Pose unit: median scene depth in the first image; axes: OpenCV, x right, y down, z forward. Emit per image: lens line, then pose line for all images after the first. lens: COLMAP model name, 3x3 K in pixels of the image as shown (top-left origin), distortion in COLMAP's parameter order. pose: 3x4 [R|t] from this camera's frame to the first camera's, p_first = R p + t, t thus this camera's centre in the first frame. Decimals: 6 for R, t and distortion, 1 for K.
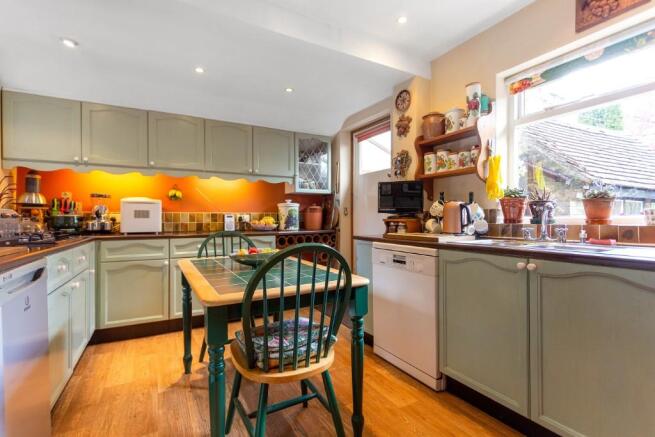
lens RADIAL K [[310.1, 0, 327.5], [0, 310.1, 218.5], [0, 0, 1]] dist [0.001289, 0.000402]
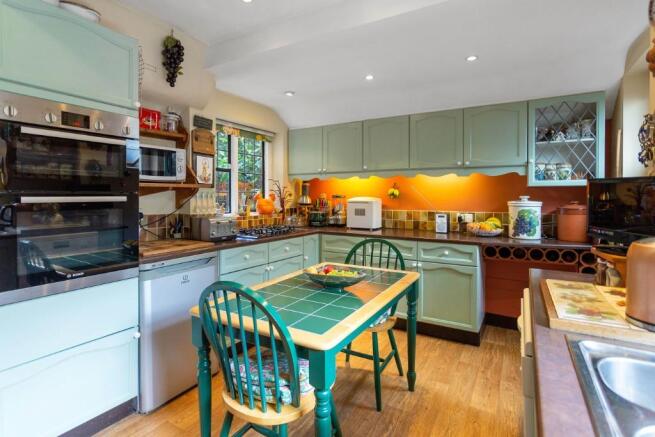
lens RADIAL K [[324.0, 0, 327.0], [0, 324.0, 201.1], [0, 0, 1]] dist [0.000038, -0.000102]
pose [[0.499736, 0.020273, -0.865940, 0.333846], [-0.004308, 0.999772, 0.020920, -0.070142], [0.866167, -0.006724, 0.499710, 0.257080]]
